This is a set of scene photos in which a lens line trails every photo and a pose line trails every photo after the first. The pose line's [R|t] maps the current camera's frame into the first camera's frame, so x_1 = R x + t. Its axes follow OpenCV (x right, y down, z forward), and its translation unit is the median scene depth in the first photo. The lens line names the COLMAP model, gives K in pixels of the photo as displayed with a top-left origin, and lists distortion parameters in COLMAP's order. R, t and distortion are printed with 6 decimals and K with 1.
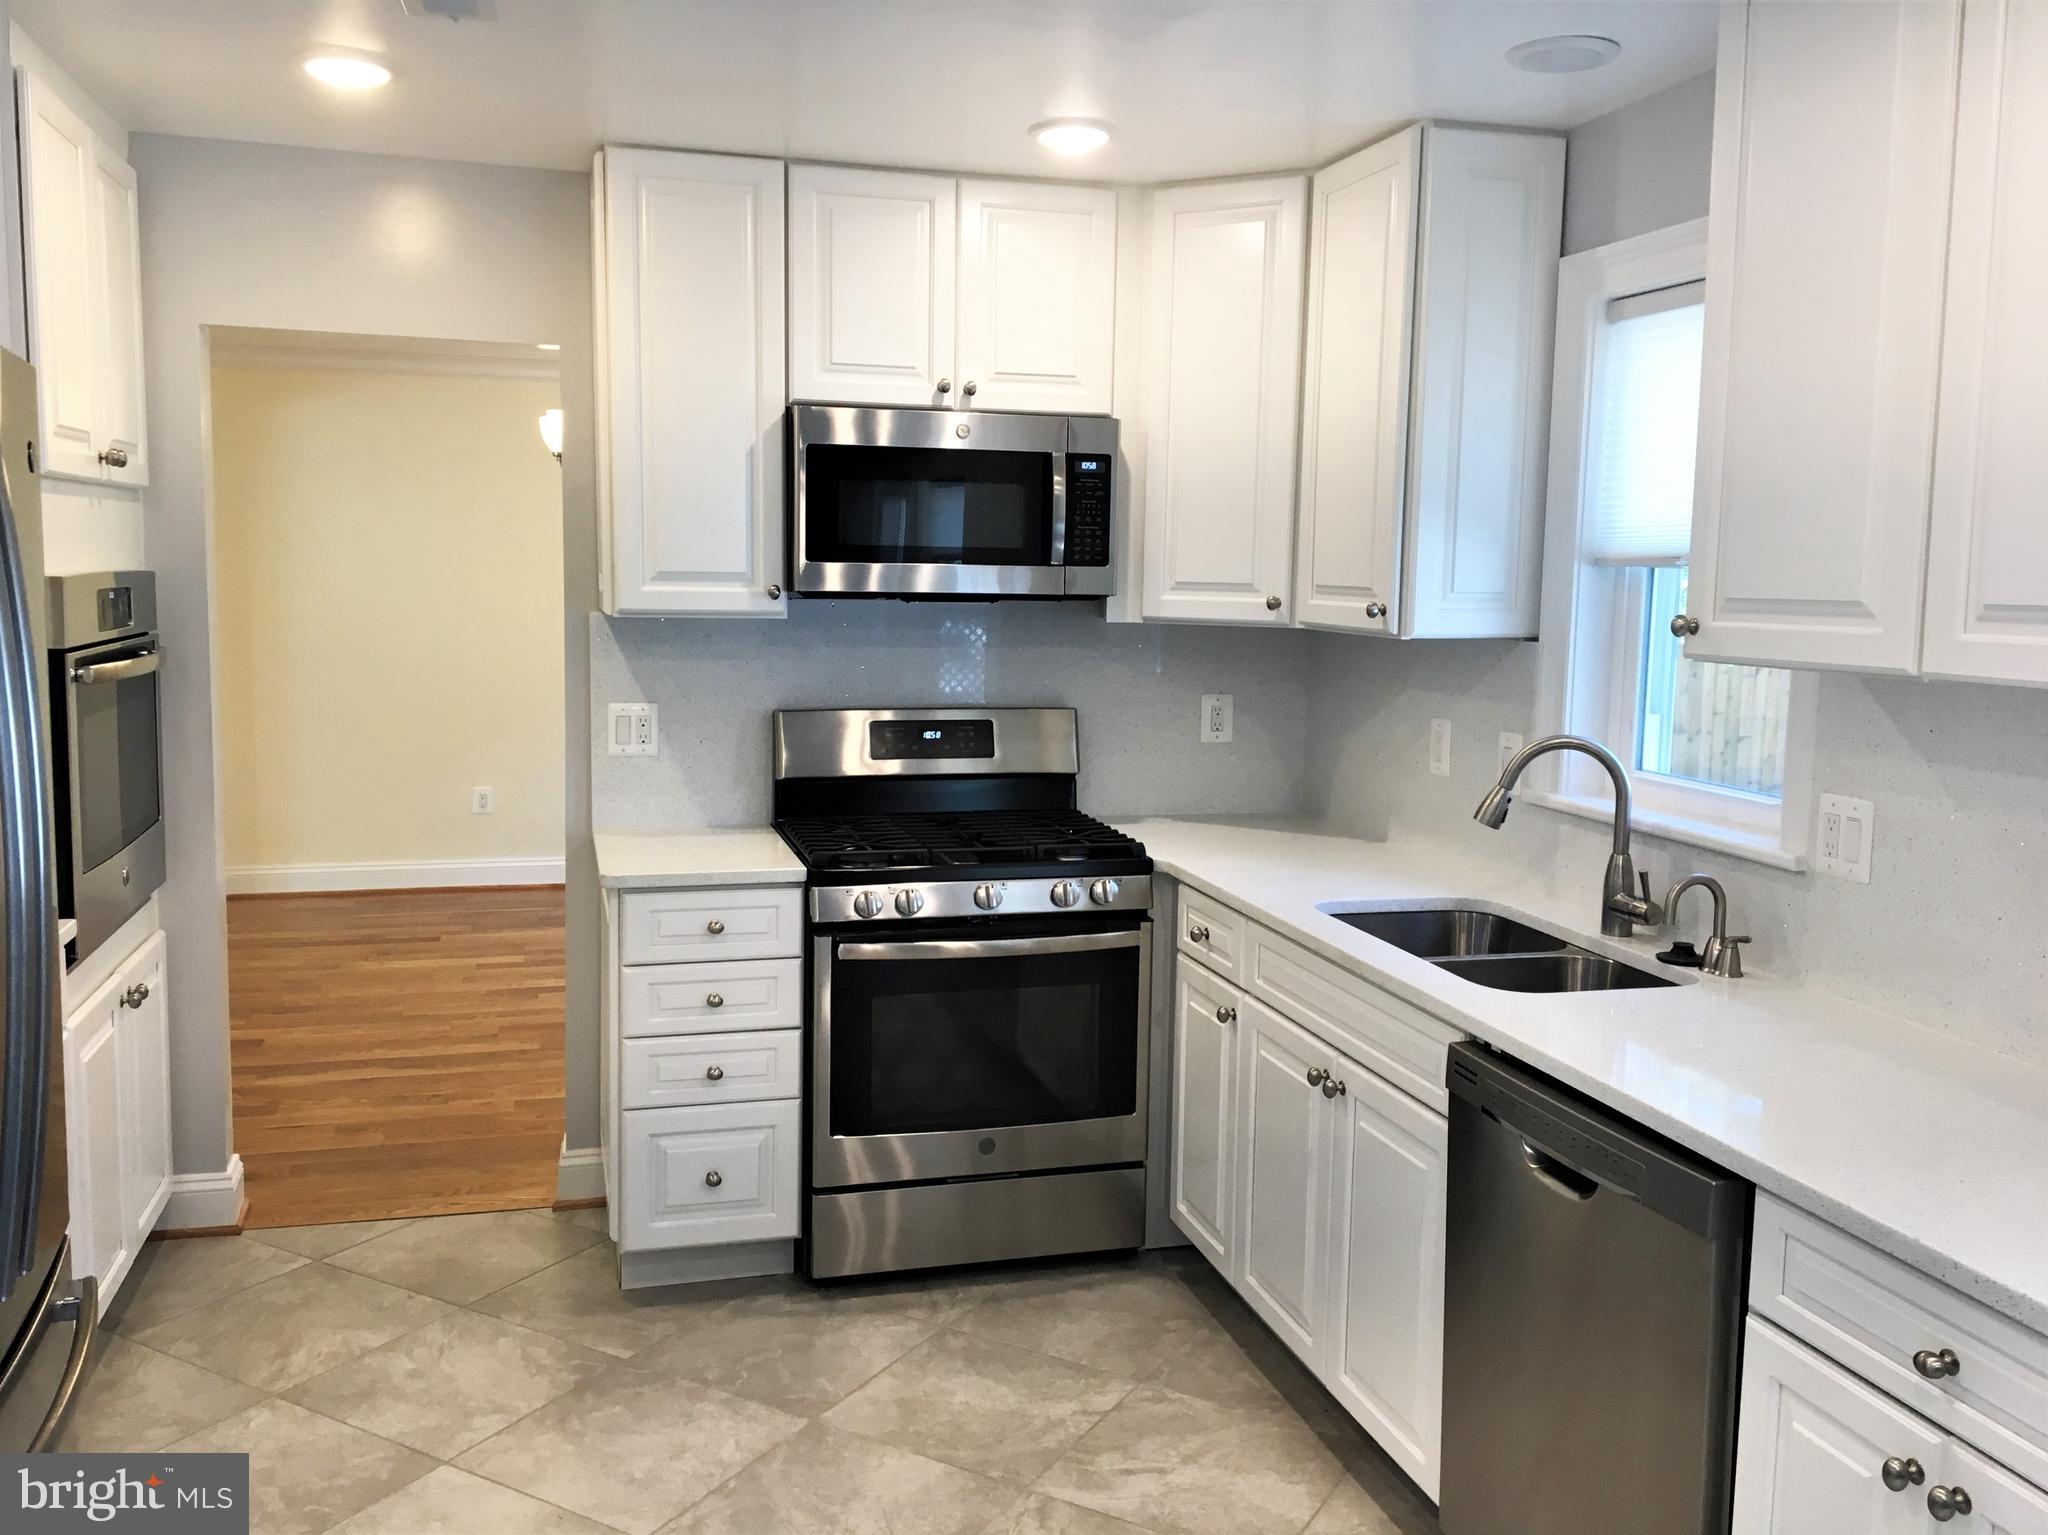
lens RADIAL K [[1745.6, 0, 1012.2], [0, 1745.6, 732.8], [0, 0, 1]] dist [0.106846, -0.161370]
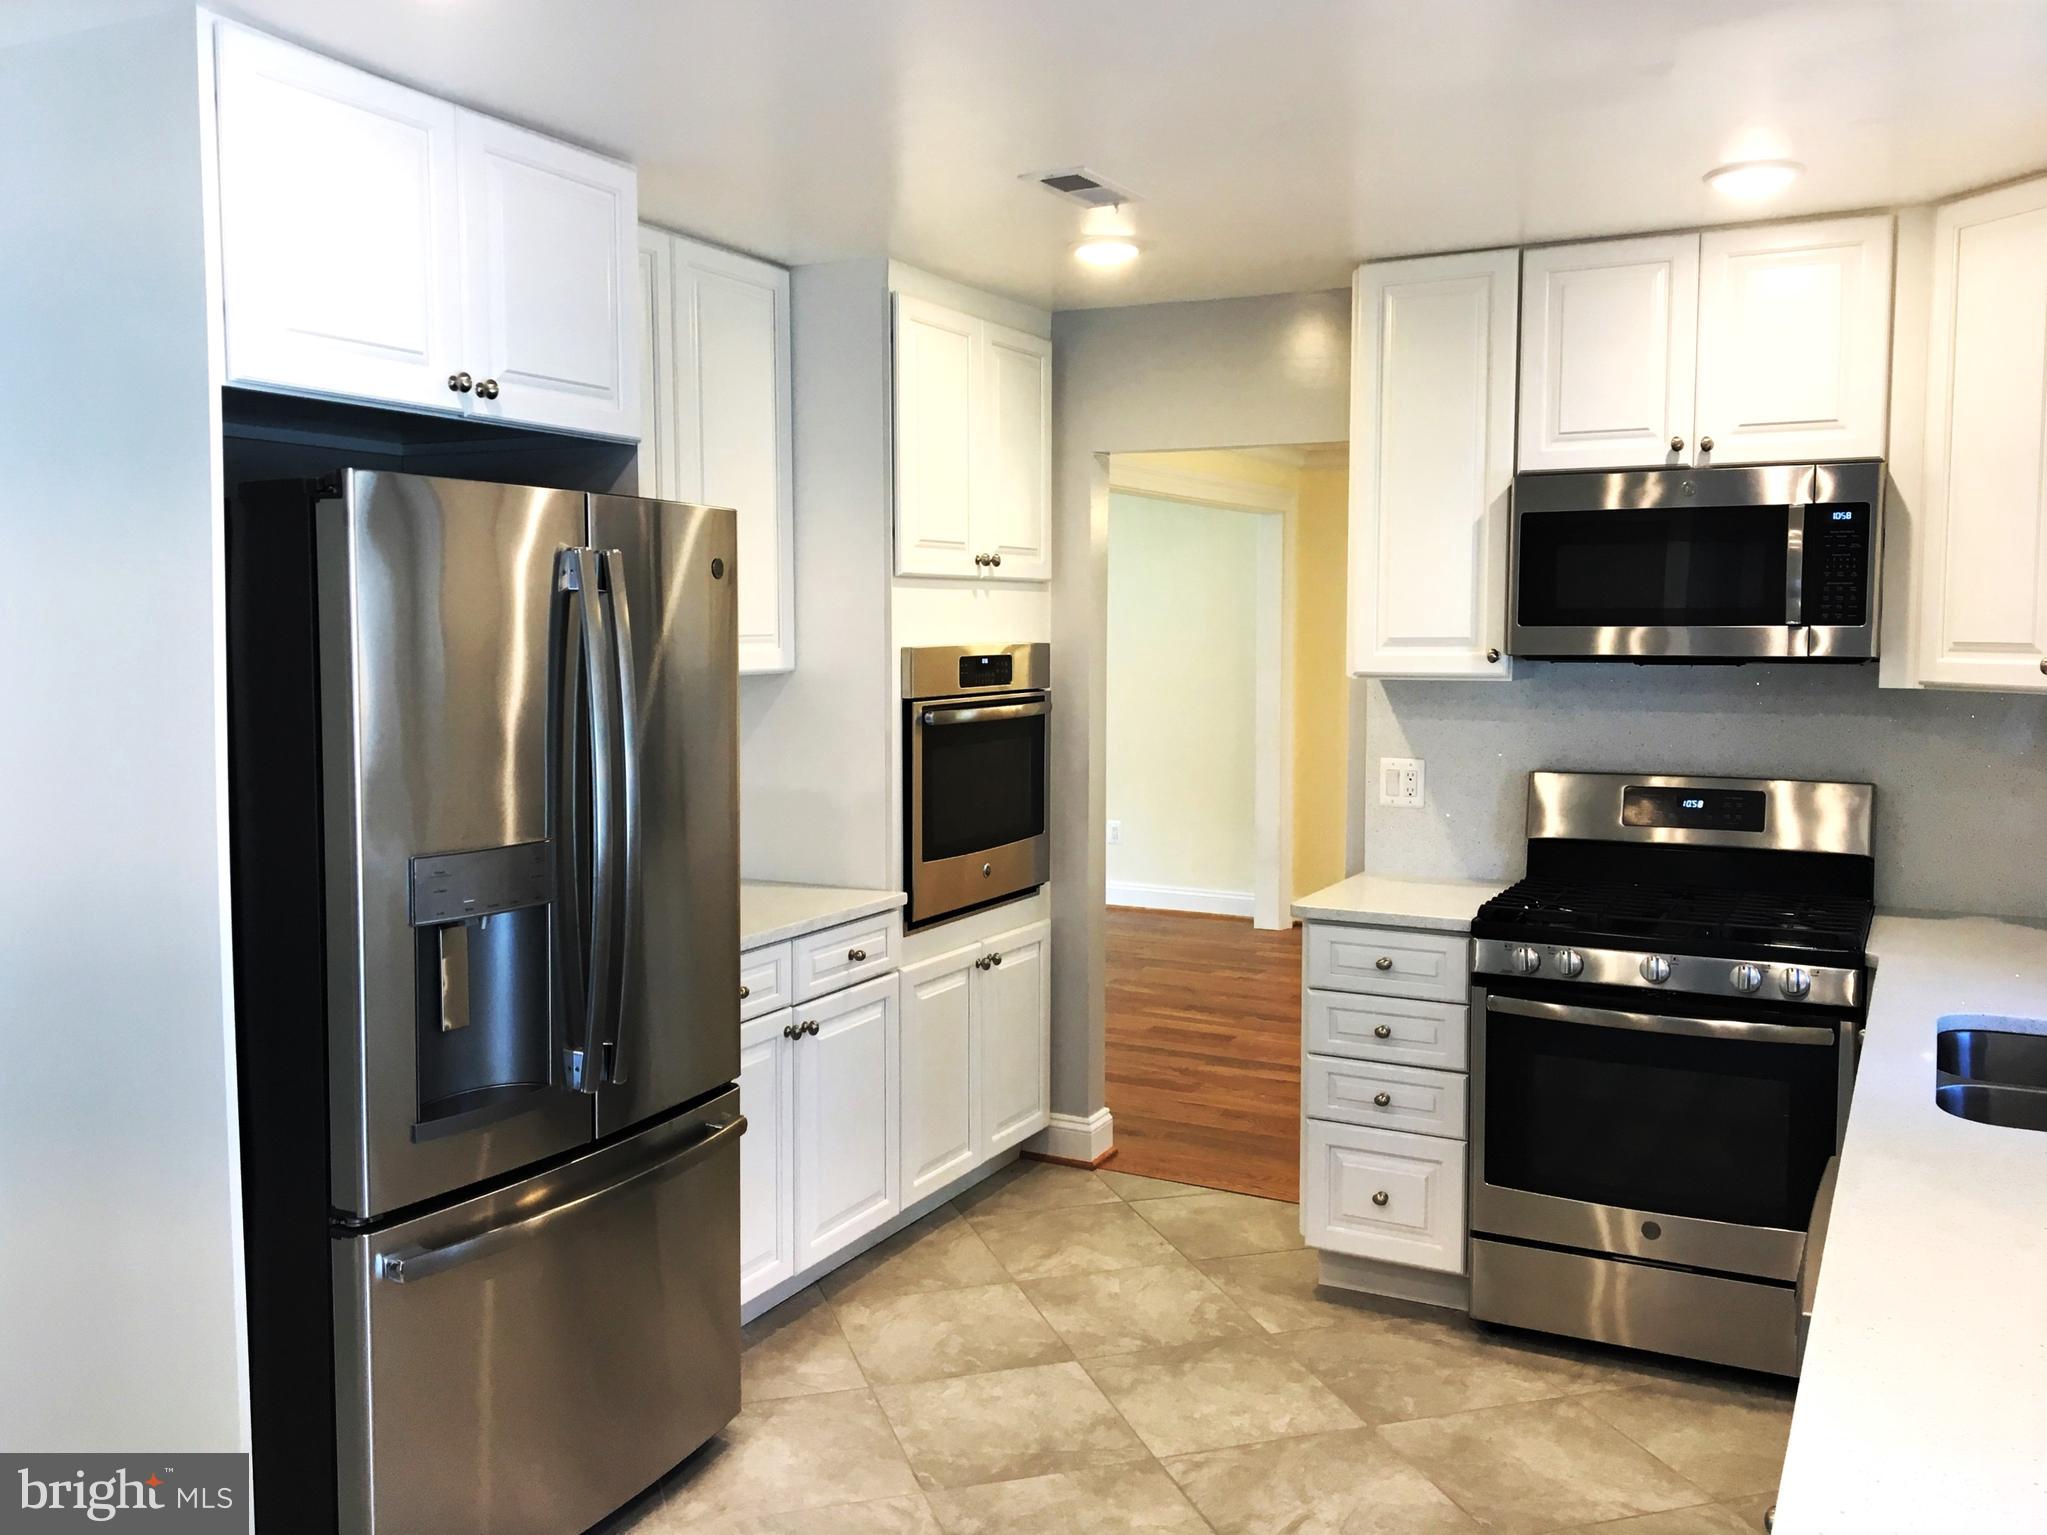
lens RADIAL K [[1744.8, 0, 1011.7], [0, 1744.8, 732.8], [0, 0, 1]] dist [0.106846, -0.161370]
pose [[0.734971, 0.026557, -0.677579, 0.375722], [-0.055171, 0.998262, -0.020719, 0.003360], [0.675851, 0.052611, 0.735158, 0.036724]]
